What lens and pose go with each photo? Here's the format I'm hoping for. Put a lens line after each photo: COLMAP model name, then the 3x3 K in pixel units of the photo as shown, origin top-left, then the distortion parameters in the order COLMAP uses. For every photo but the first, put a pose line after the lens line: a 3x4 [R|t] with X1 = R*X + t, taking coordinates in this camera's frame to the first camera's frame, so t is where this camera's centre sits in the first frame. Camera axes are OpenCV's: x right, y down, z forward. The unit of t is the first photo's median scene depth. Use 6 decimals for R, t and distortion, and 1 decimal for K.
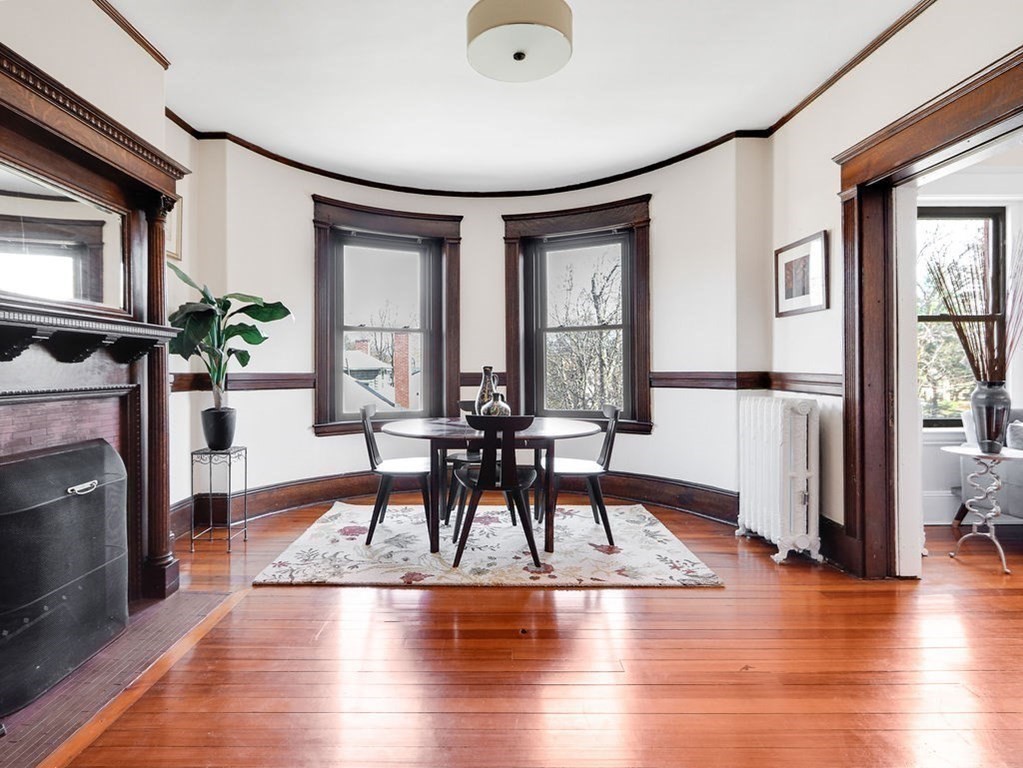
lens RADIAL K [[549.2, 0, 488.7], [0, 549.2, 375.1], [0, 0, 1]] dist [-0.001236, -0.000200]
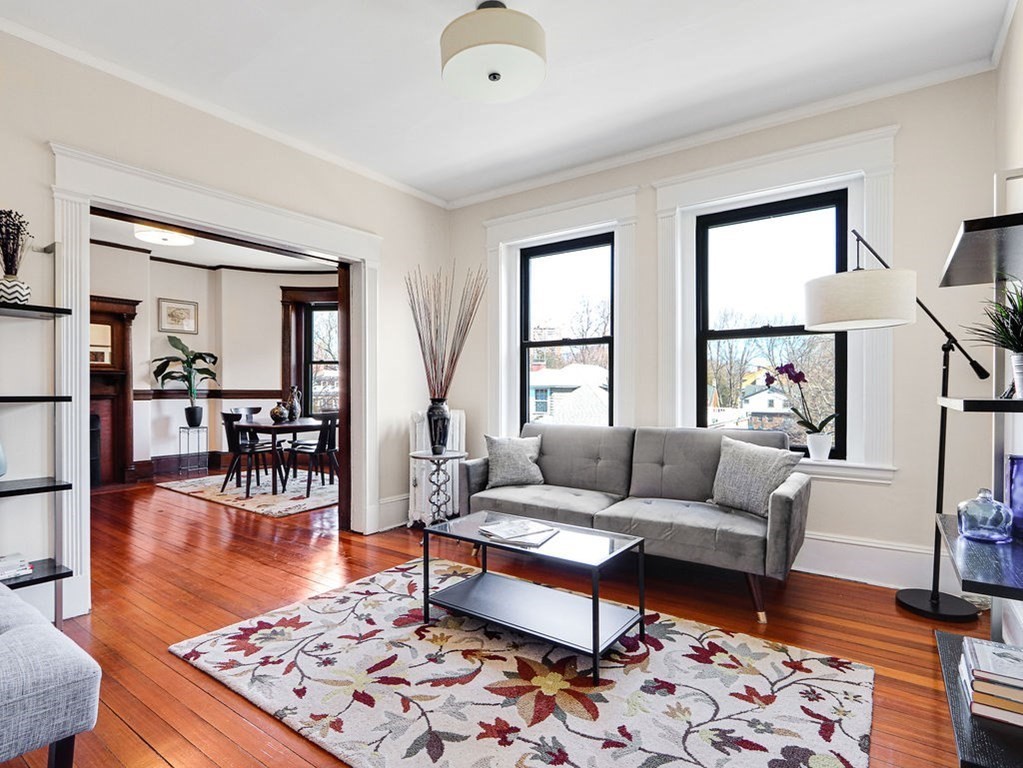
lens RADIAL K [[532.7, 0, 505.5], [0, 532.7, 392.7], [0, 0, 1]] dist [0.001922, -0.000206]
pose [[0.808217, 0.007539, -0.588836, 1.650729], [-0.007535, 0.999969, 0.002459, -0.005980], [0.588836, 0.002449, 0.808249, 0.086093]]
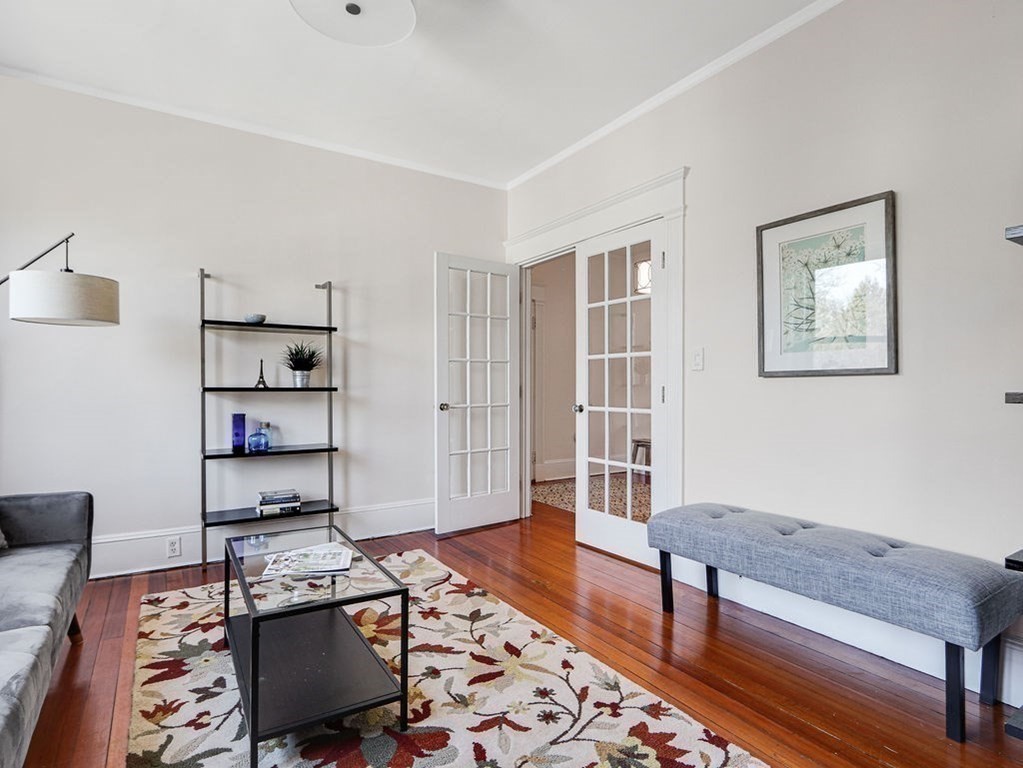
lens RADIAL K [[540.8, 0, 498.2], [0, 540.8, 384.7], [0, 0, 1]] dist [0.002022, 0.000389]
pose [[-0.523255, 0.006475, 0.852152, 0.640658], [0.005789, 0.999975, -0.004043, -0.001643], [-0.852157, 0.002818, -0.523279, 0.816064]]
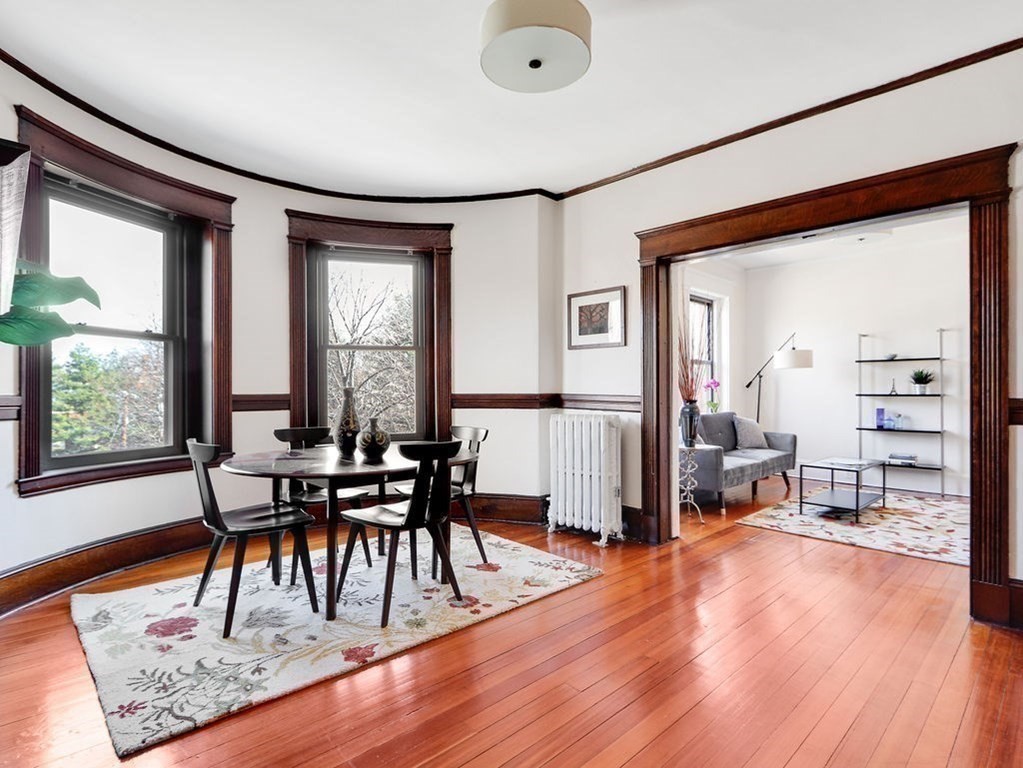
lens RADIAL K [[532.7, 0, 505.5], [0, 532.7, 392.7], [0, 0, 1]] dist [0.001922, -0.000206]
pose [[0.726566, 0.001818, 0.687094, -0.443690], [0.003047, 0.999978, -0.005869, -0.001621], [-0.687089, 0.006358, 0.726545, 0.257914]]
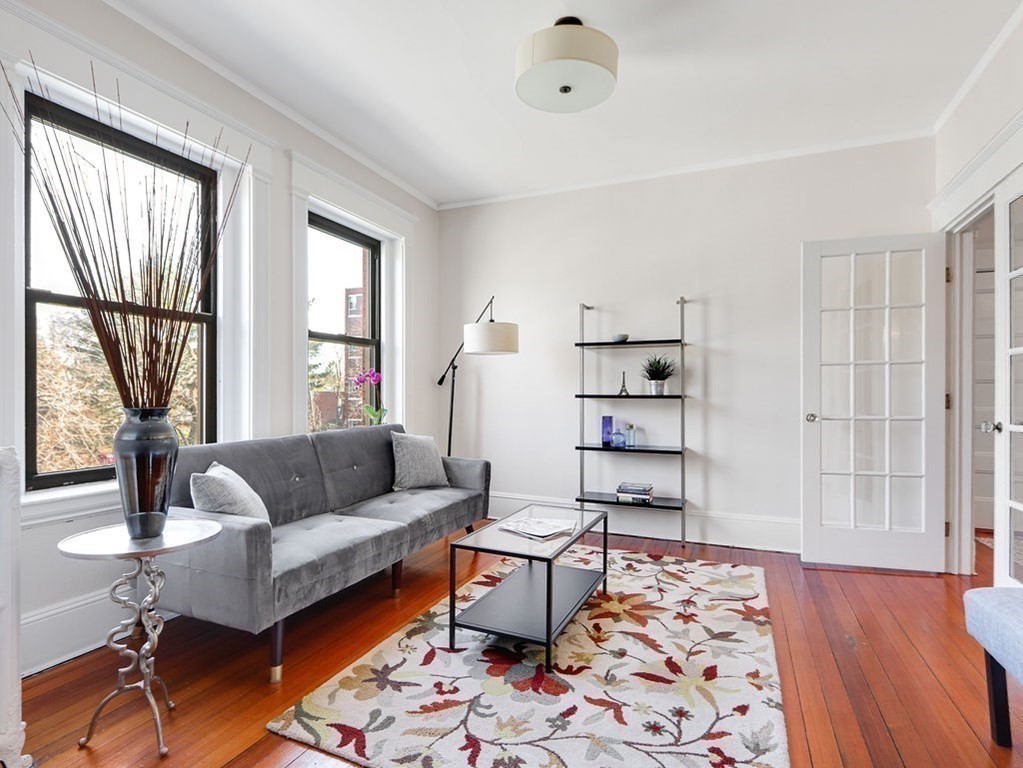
lens RADIAL K [[532.7, 0, 505.5], [0, 532.7, 392.7], [0, 0, 1]] dist [0.001922, -0.000206]
pose [[0.407855, 0.005885, 0.913028, 0.536029], [0.001418, 0.999974, -0.007079, -0.000124], [-0.913046, 0.004181, 0.407836, 0.418616]]
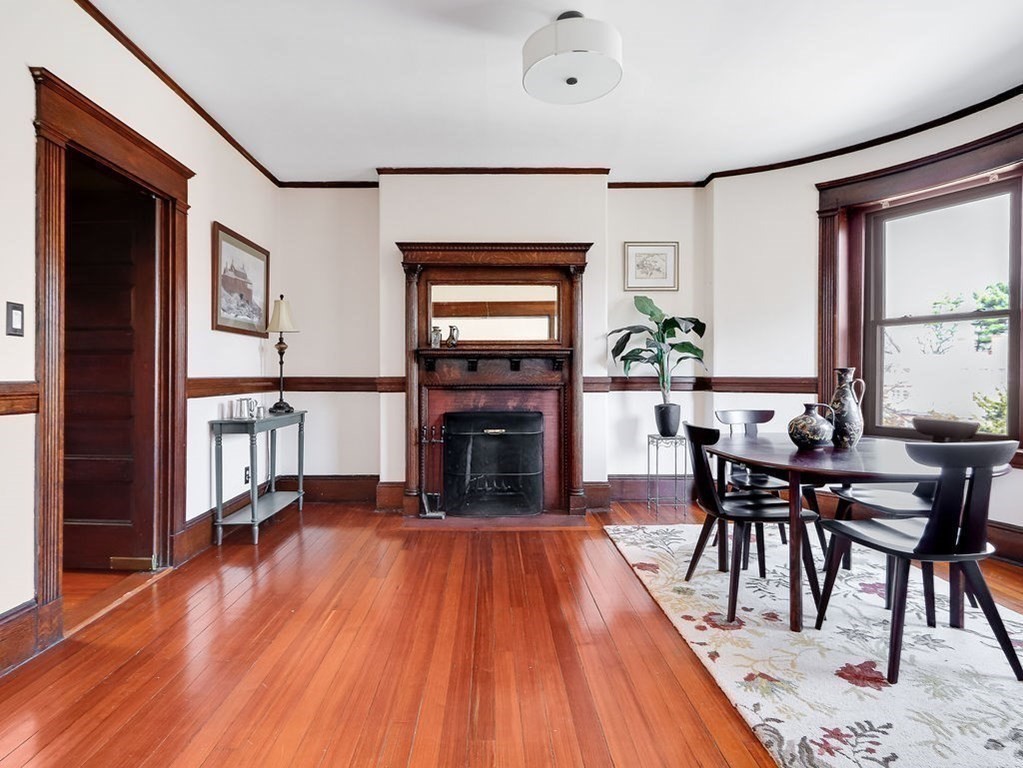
lens RADIAL K [[547.8, 0, 494.4], [0, 547.8, 381.3], [0, 0, 1]] dist [0.002879, 0.000192]
pose [[0.008004, 0.009968, -0.999918, 0.806884], [-0.007333, 0.999924, 0.009909, -0.002563], [0.999941, 0.007253, 0.008076, 0.601316]]
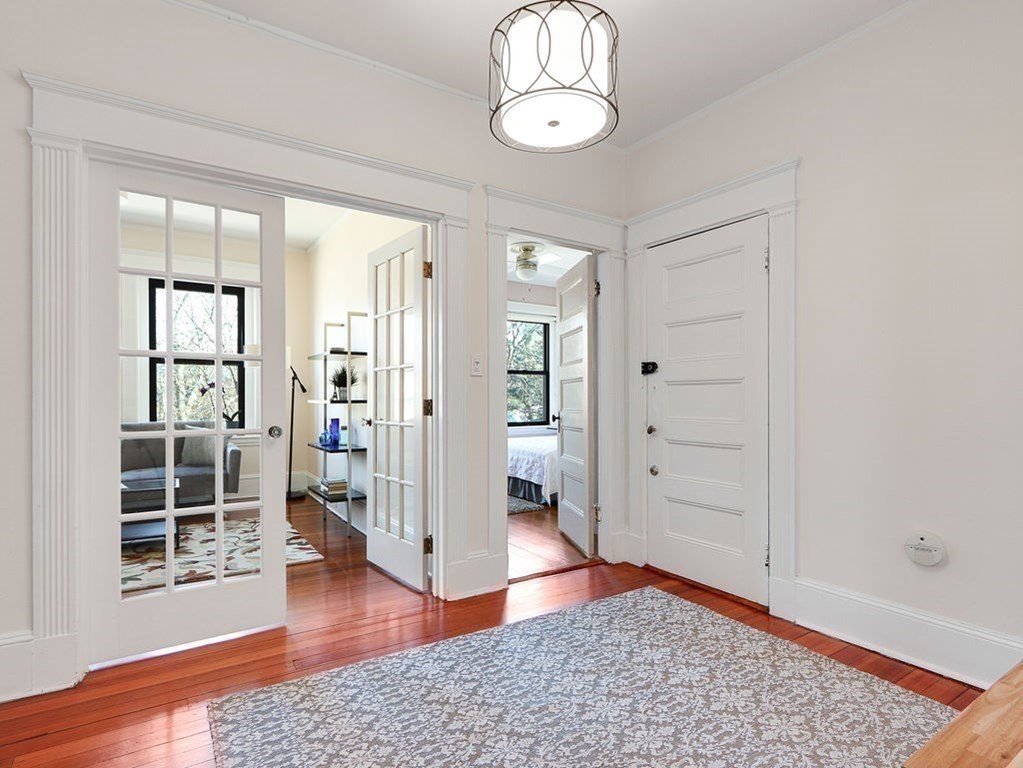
lens RADIAL K [[532.7, 0, 505.5], [0, 532.7, 392.7], [0, 0, 1]] dist [0.001922, -0.000206]
pose [[0.843016, 0.011154, 0.537773, 1.358922], [-0.003749, 0.999883, -0.014861, -0.005413], [-0.537876, 0.010512, 0.842958, -0.737628]]
